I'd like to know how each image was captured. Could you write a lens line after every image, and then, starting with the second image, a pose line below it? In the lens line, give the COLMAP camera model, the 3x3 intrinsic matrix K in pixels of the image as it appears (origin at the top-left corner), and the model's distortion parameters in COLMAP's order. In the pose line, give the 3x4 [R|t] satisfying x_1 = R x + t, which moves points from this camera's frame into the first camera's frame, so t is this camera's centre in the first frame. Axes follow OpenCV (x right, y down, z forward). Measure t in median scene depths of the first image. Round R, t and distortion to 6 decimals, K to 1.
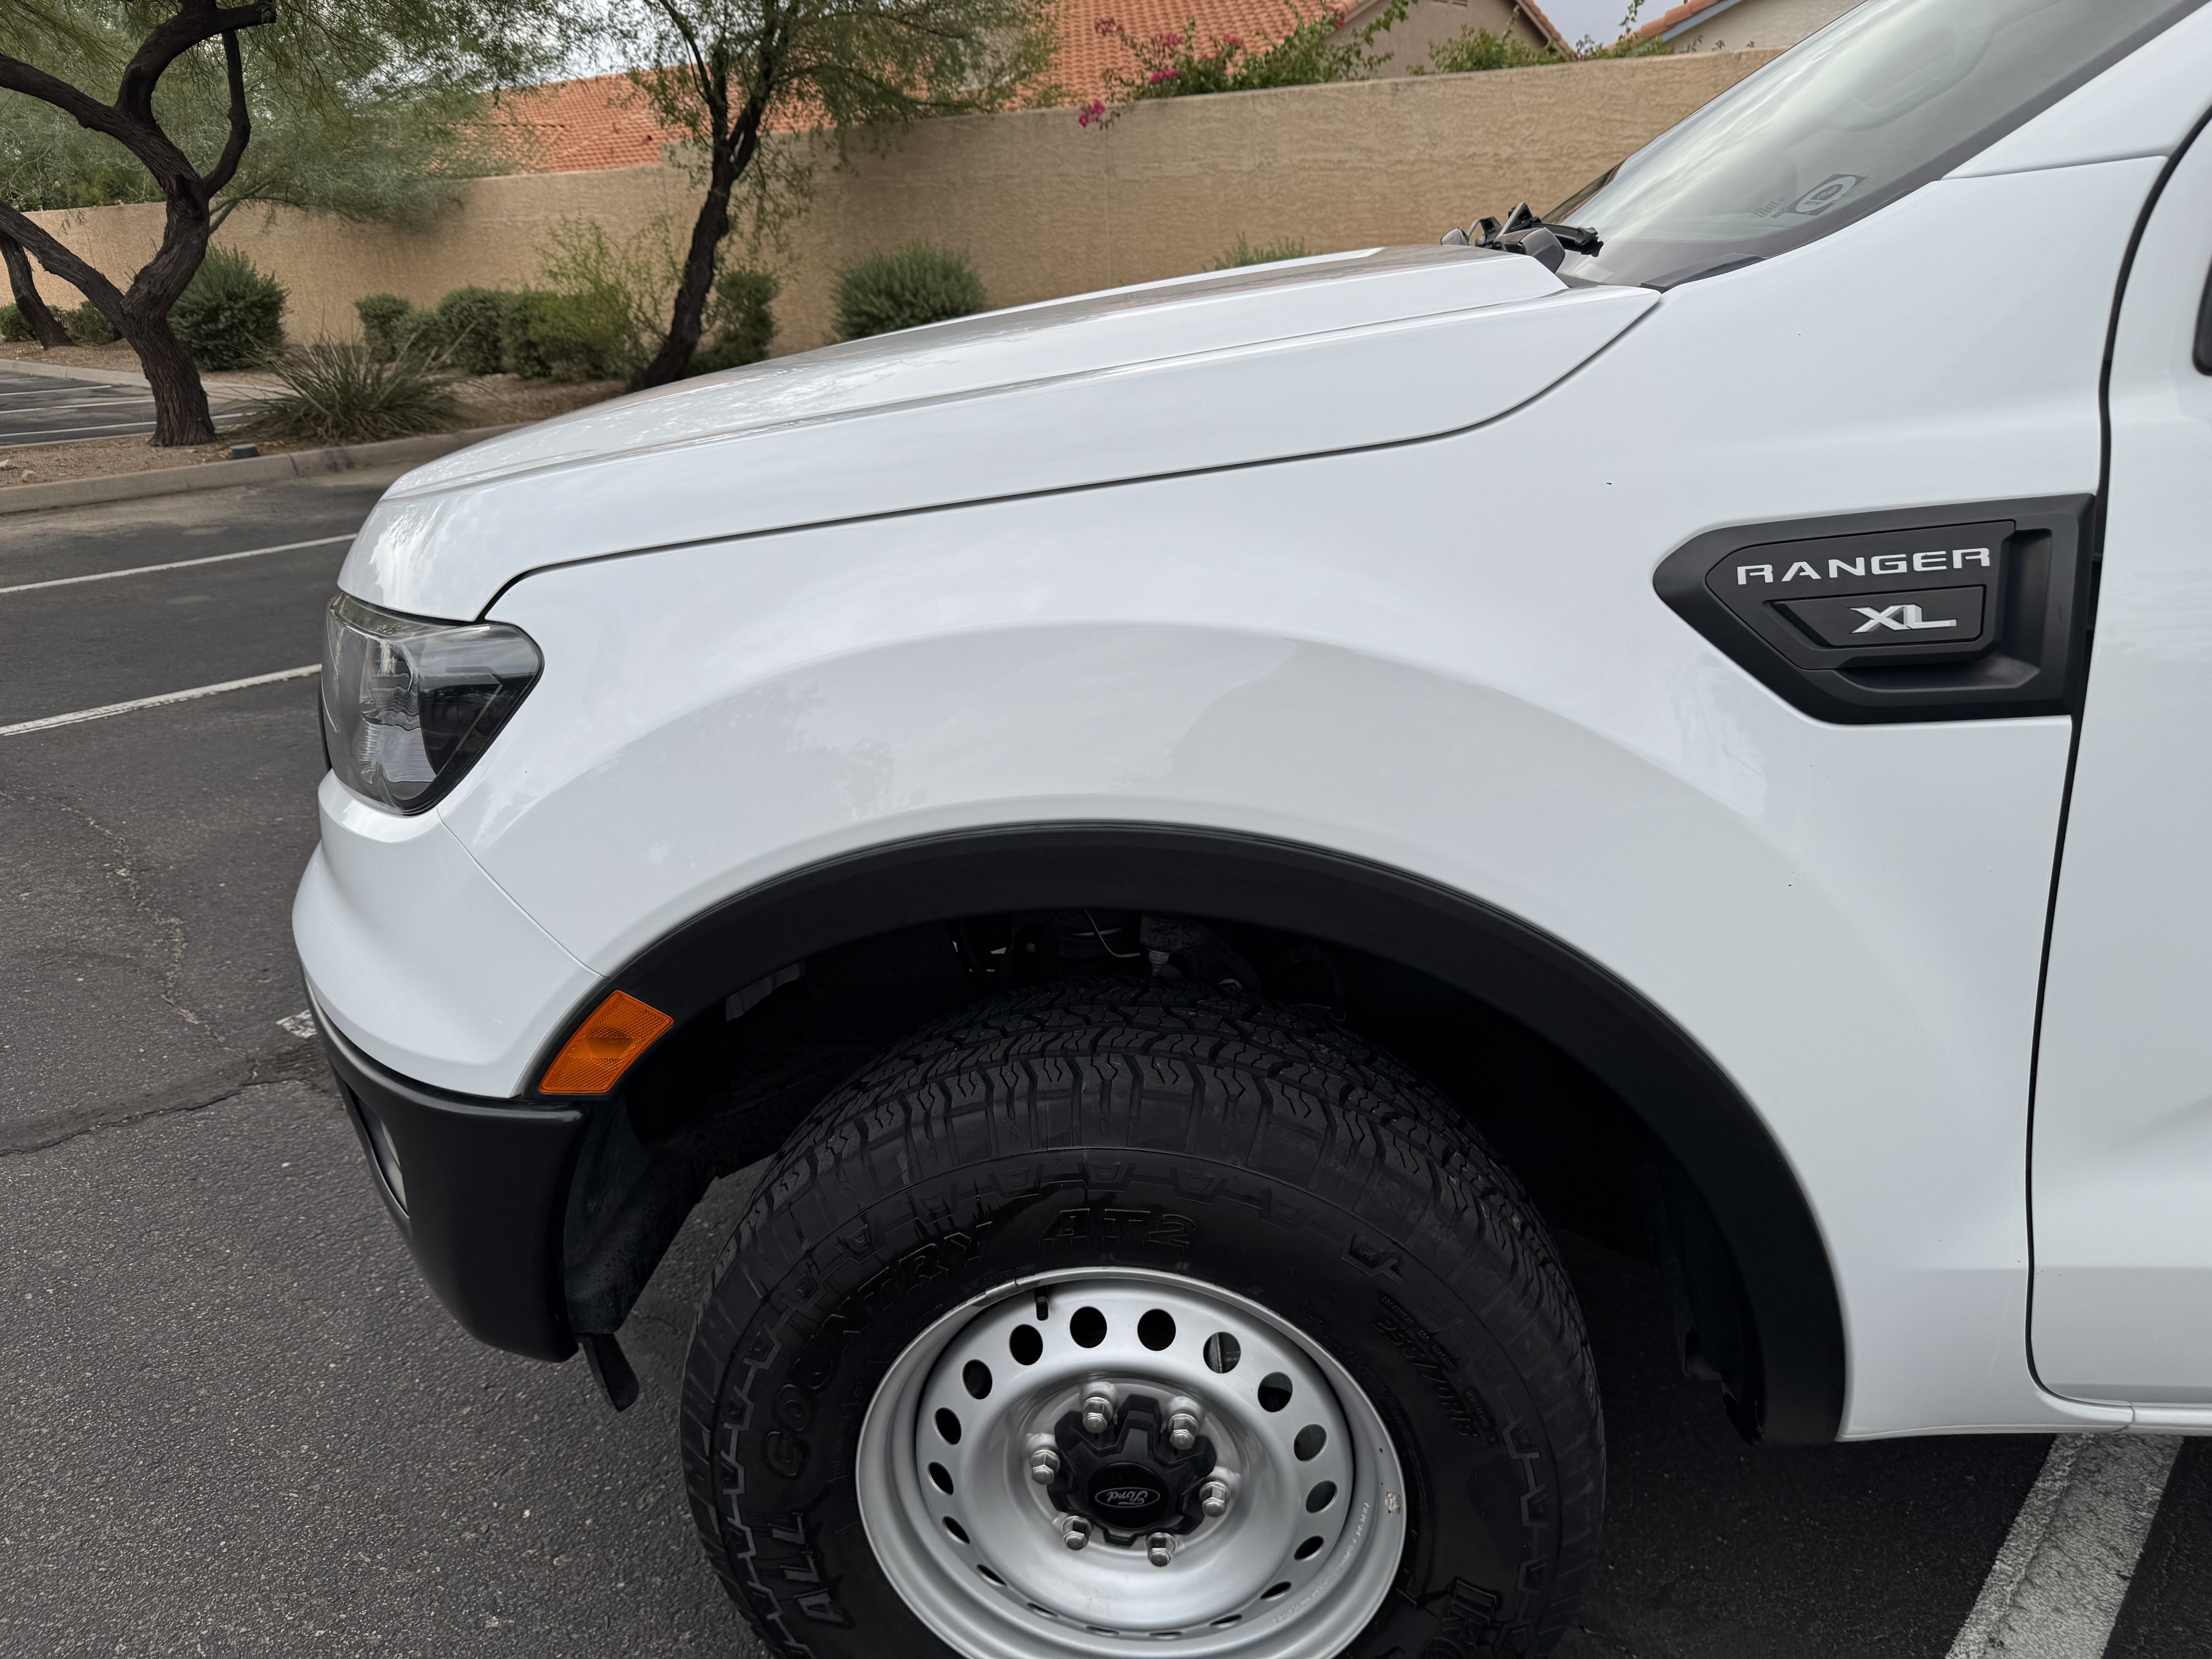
lens RADIAL K [[1577.0, 0, 1131.3], [0, 1577.0, 814.6], [0, 0, 1]] dist [-0.003193, 0.003757]
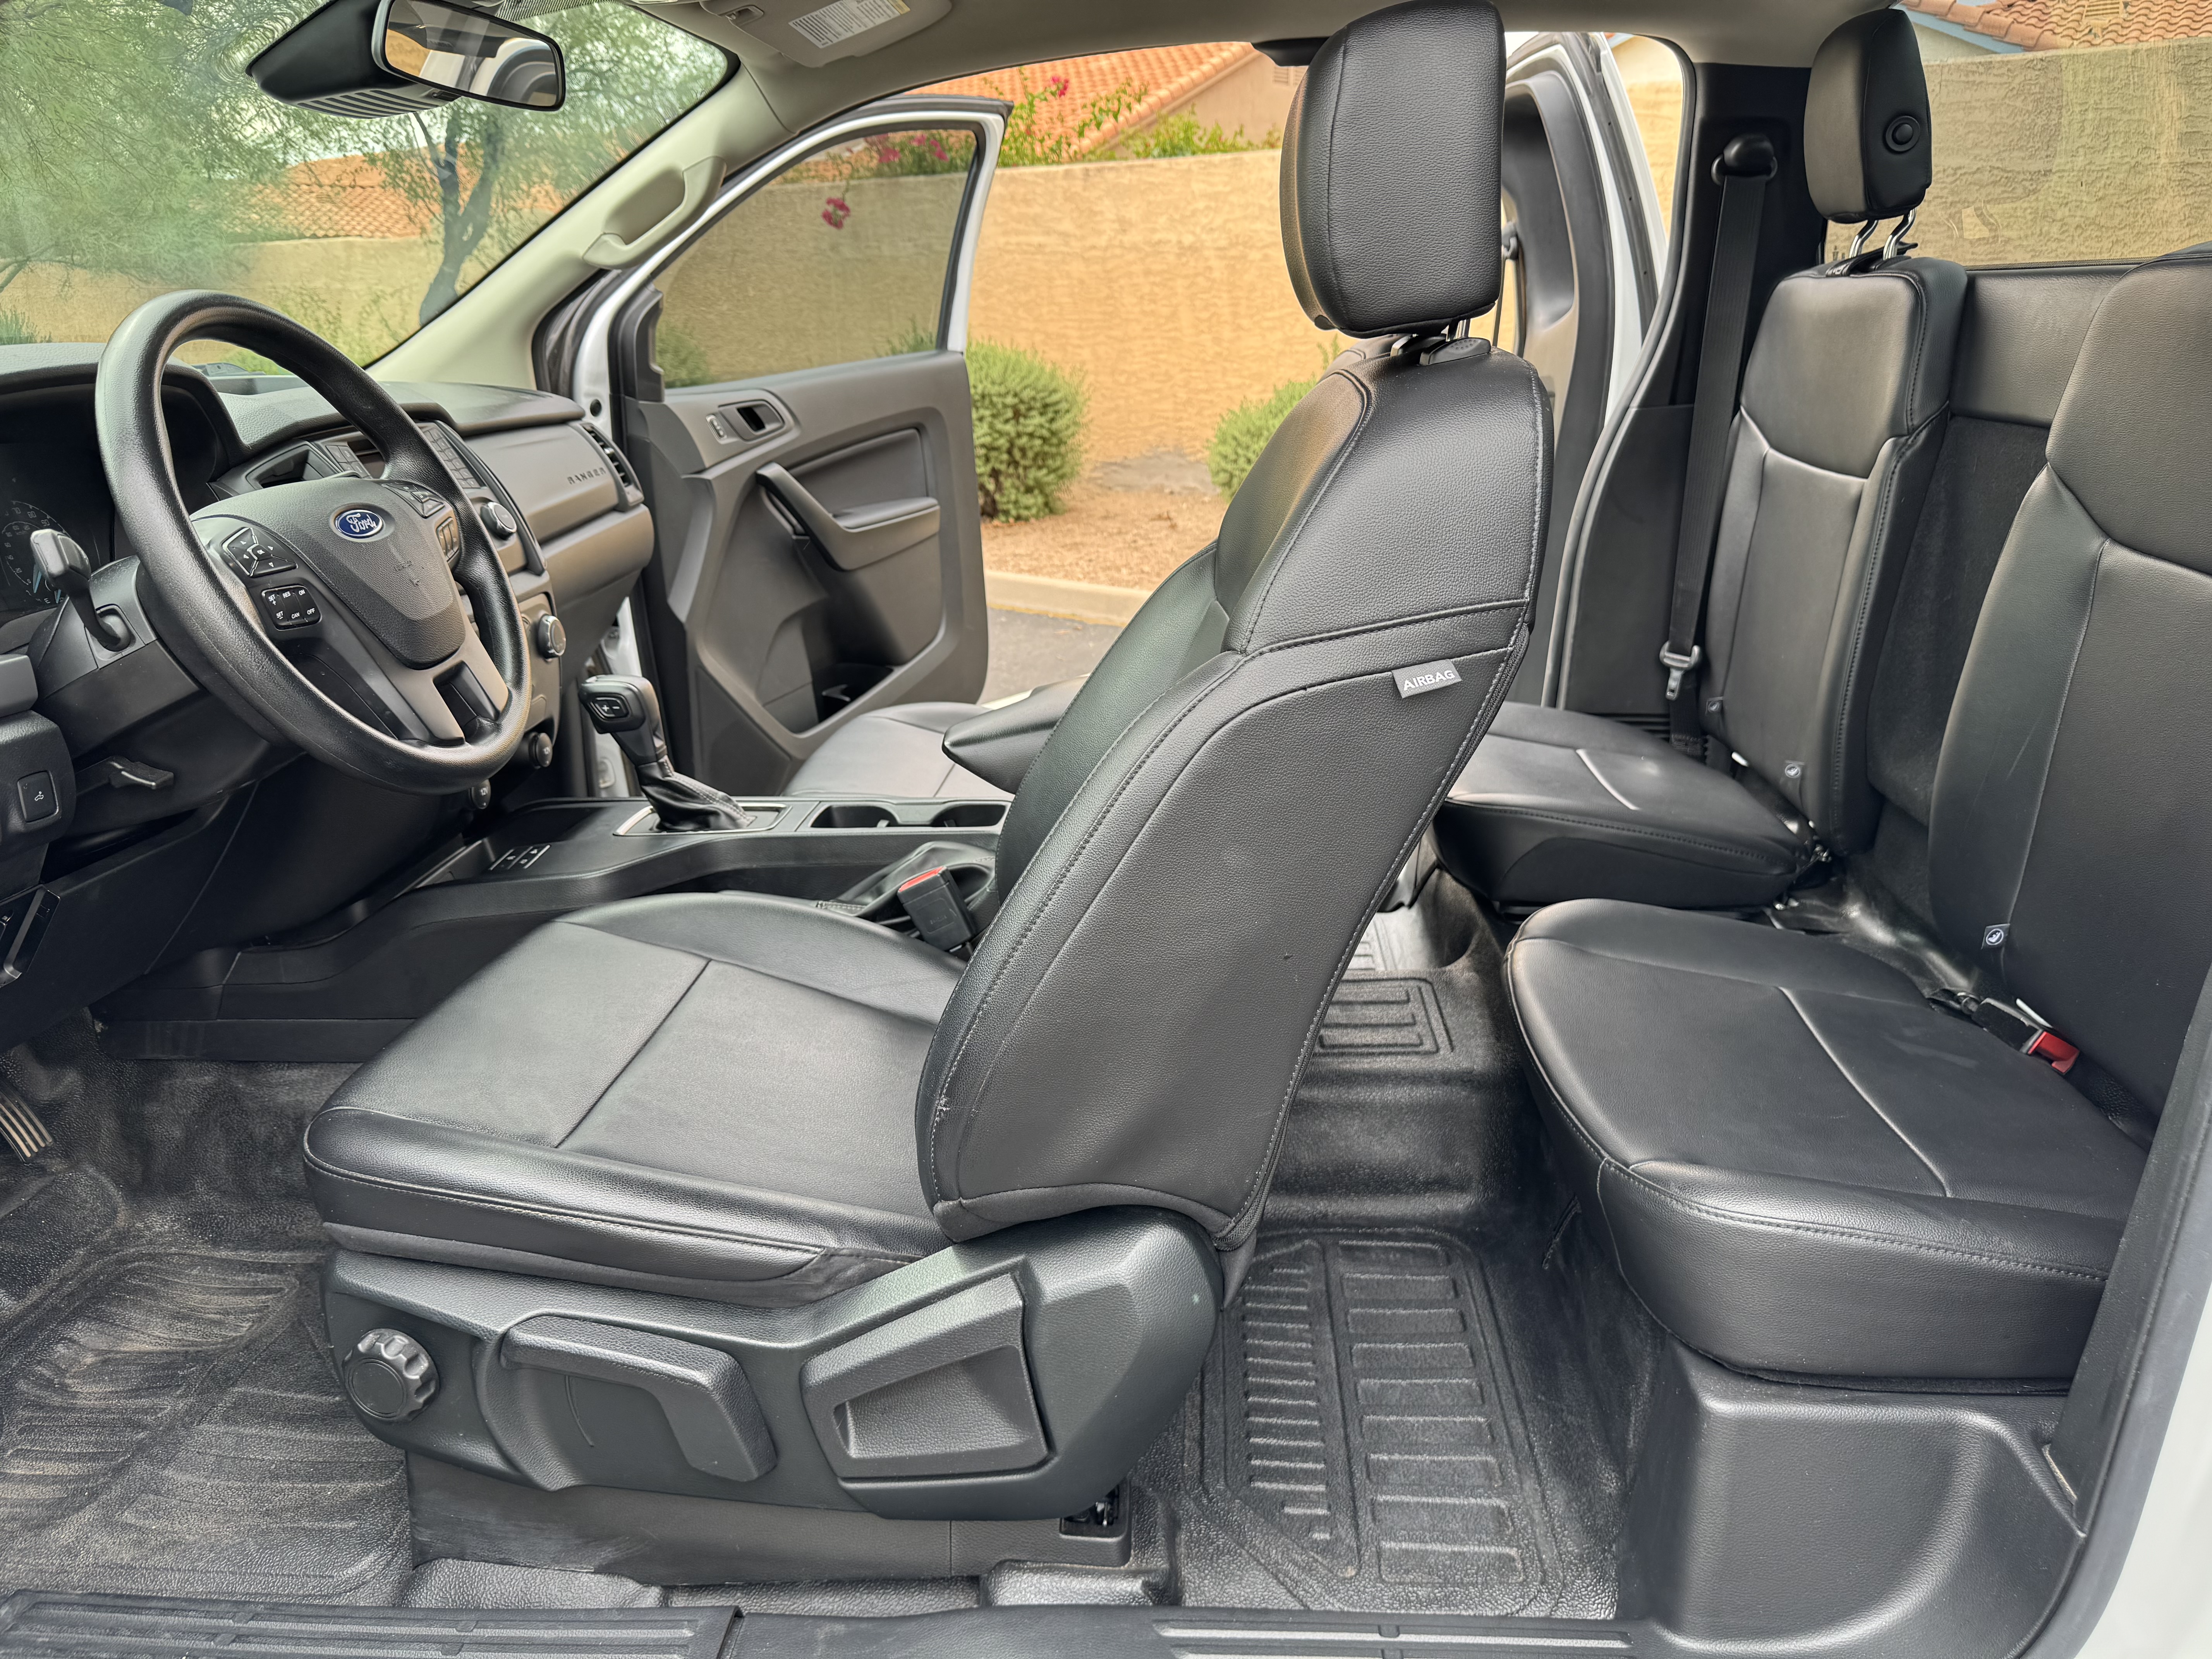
lens RADIAL K [[1563.4, 0, 1094.7], [0, 1563.4, 829.1], [0, 0, 1]] dist [0.049428, -0.086470]
pose [[0.999523, 0.005983, 0.030301, 0.154483], [-0.005090, 0.999553, -0.029460, -0.018713], [-0.030464, 0.029291, 0.999107, 0.020389]]
